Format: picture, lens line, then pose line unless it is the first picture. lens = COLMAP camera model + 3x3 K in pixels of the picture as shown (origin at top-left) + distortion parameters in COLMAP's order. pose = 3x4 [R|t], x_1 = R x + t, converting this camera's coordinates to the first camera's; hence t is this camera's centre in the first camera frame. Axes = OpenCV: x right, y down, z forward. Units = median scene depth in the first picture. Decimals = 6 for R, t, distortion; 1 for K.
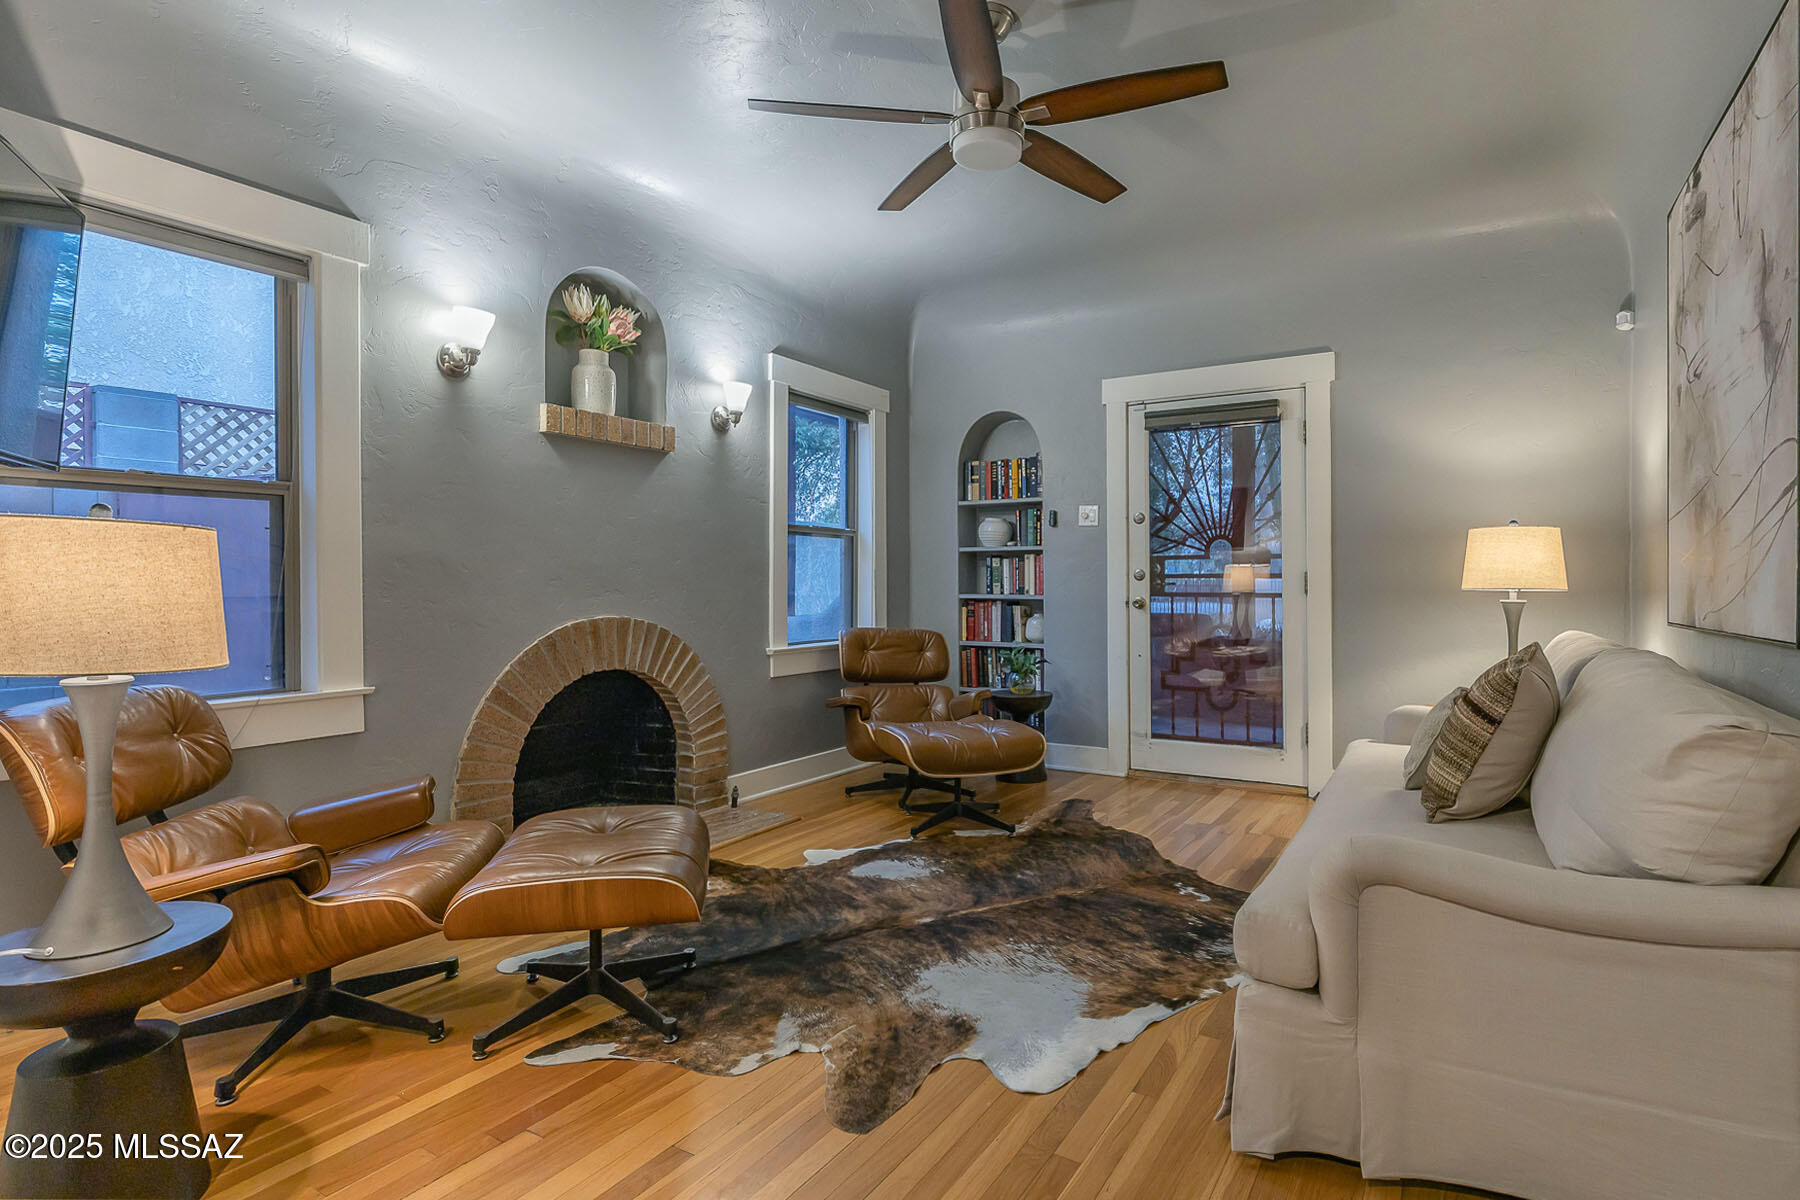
lens RADIAL K [[921.0, 0, 984.5], [0, 921.0, 593.9], [0, 0, 1]] dist [-0.012558, -0.000225]
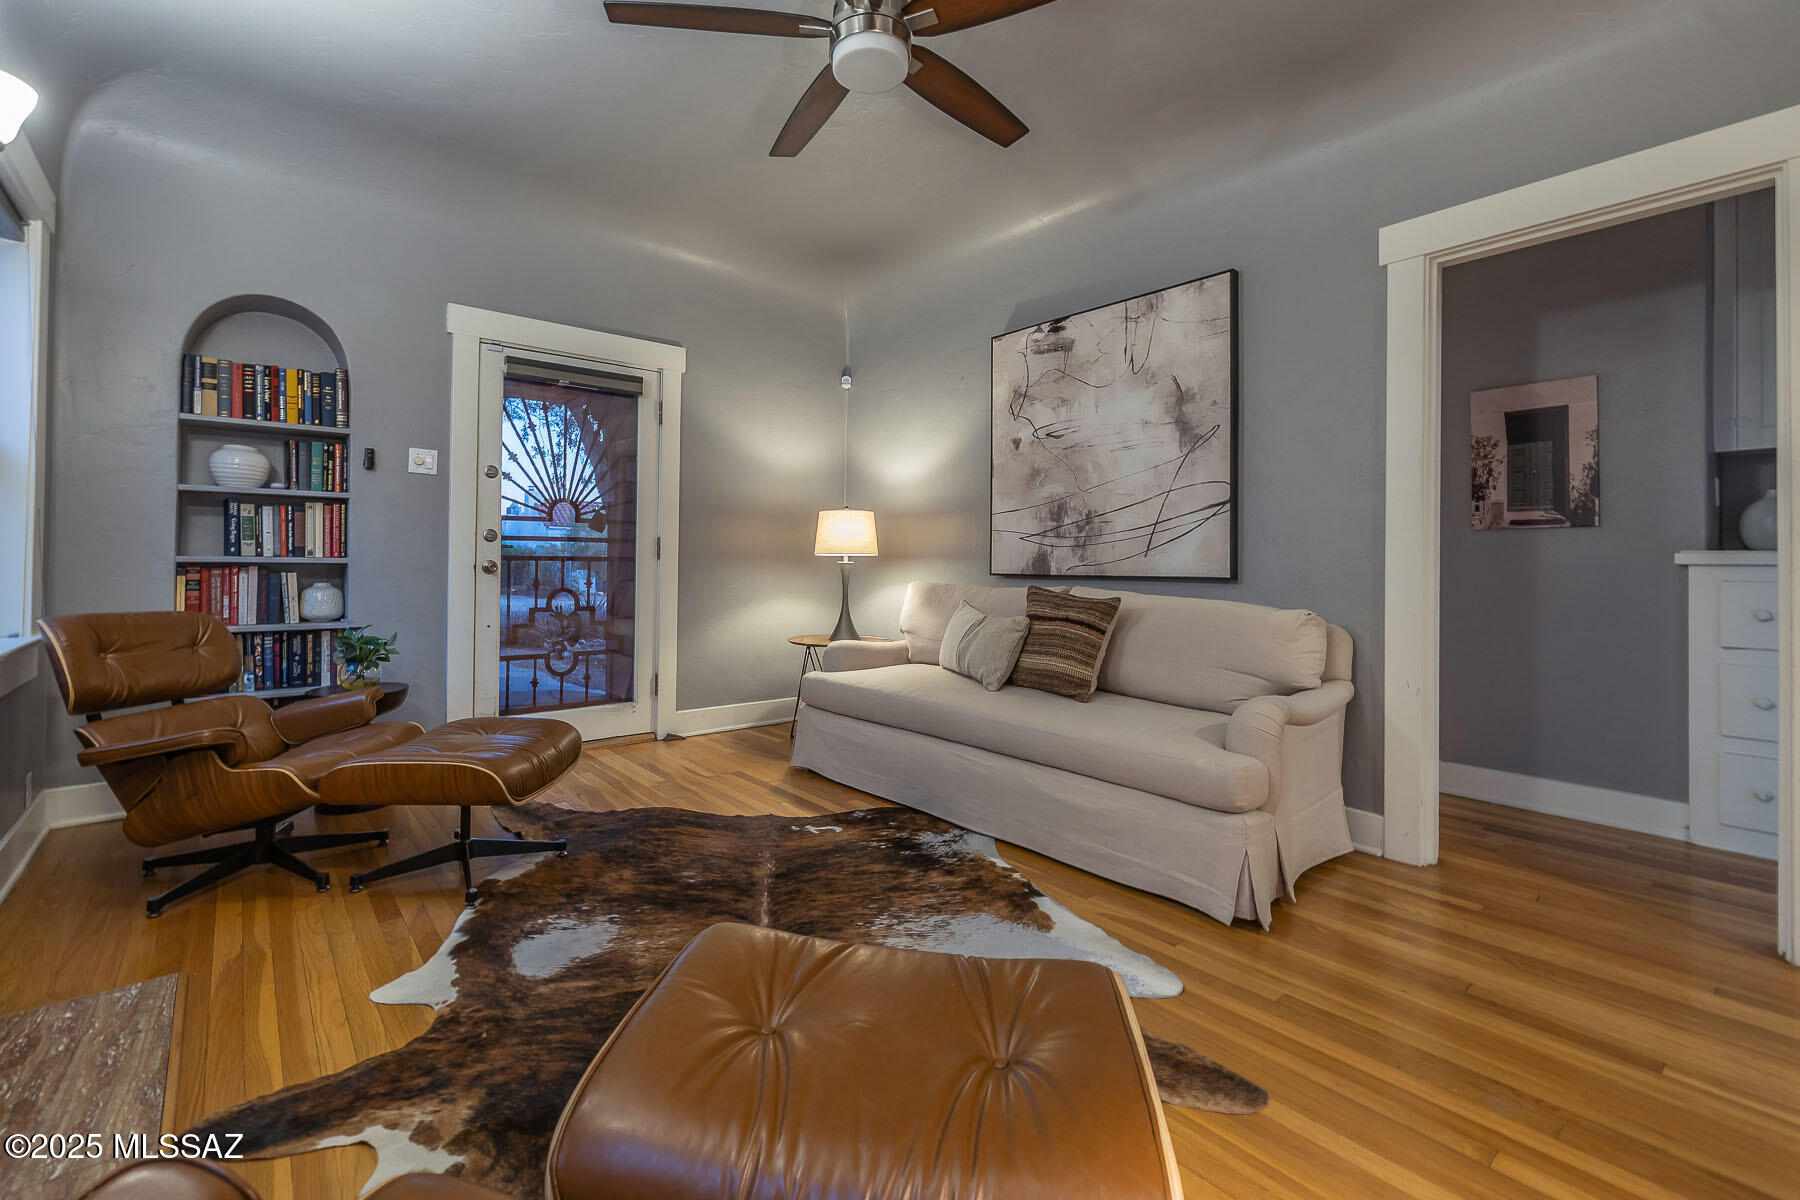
lens RADIAL K [[762.9, 0, 847.1], [0, 762.9, 564.3], [0, 0, 1]] dist [-0.003520, -0.000618]
pose [[0.374248, 0.001112, 0.927328, -0.546576], [0.000370, 0.999999, -0.001349, 0.011374], [-0.927329, 0.000847, 0.374247, 0.573798]]
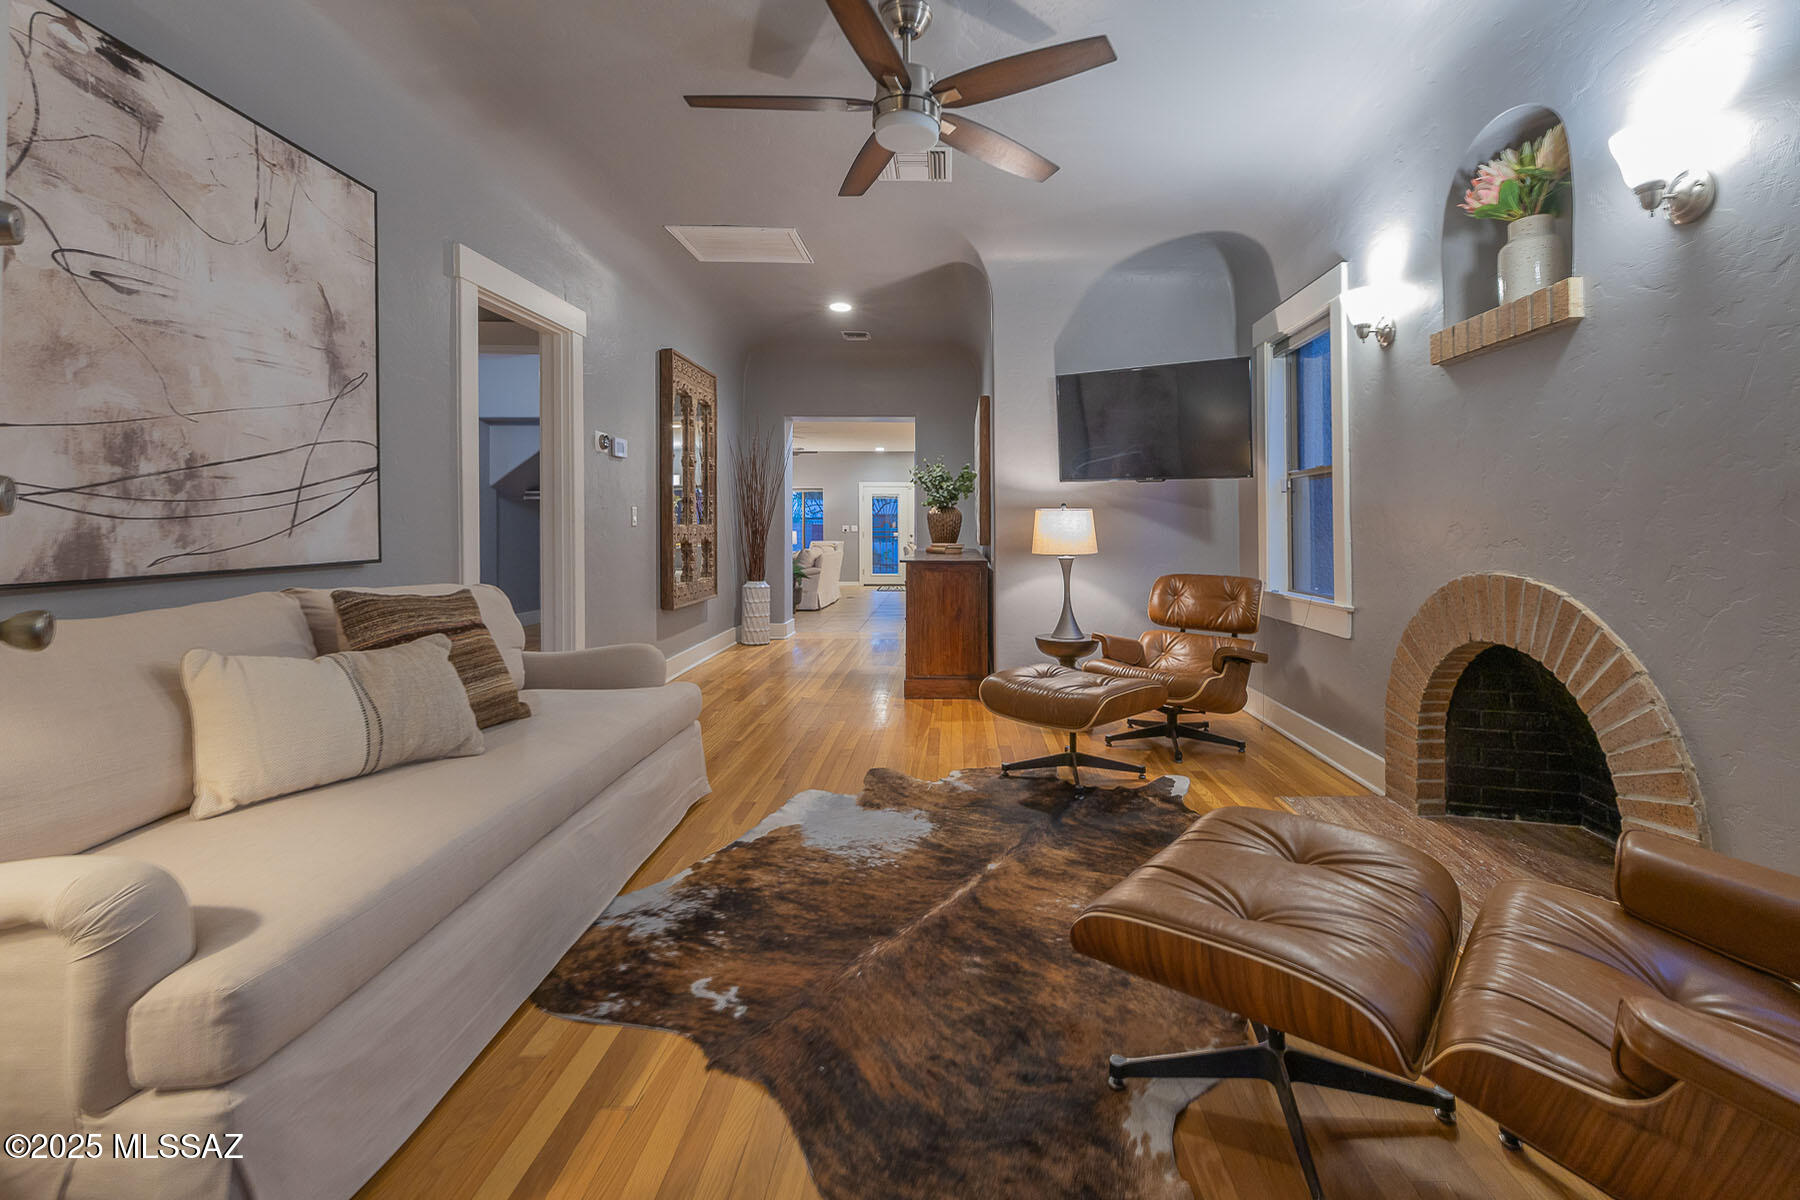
lens RADIAL K [[762.9, 0, 964.0], [0, 762.9, 517.6], [0, 0, 1]] dist [-0.003520, -0.000618]
pose [[-0.869028, -0.007385, -0.494708, 0.315212], [-0.008617, 0.999963, 0.000210, -0.020300], [0.494688, 0.004445, -0.869059, 1.425021]]
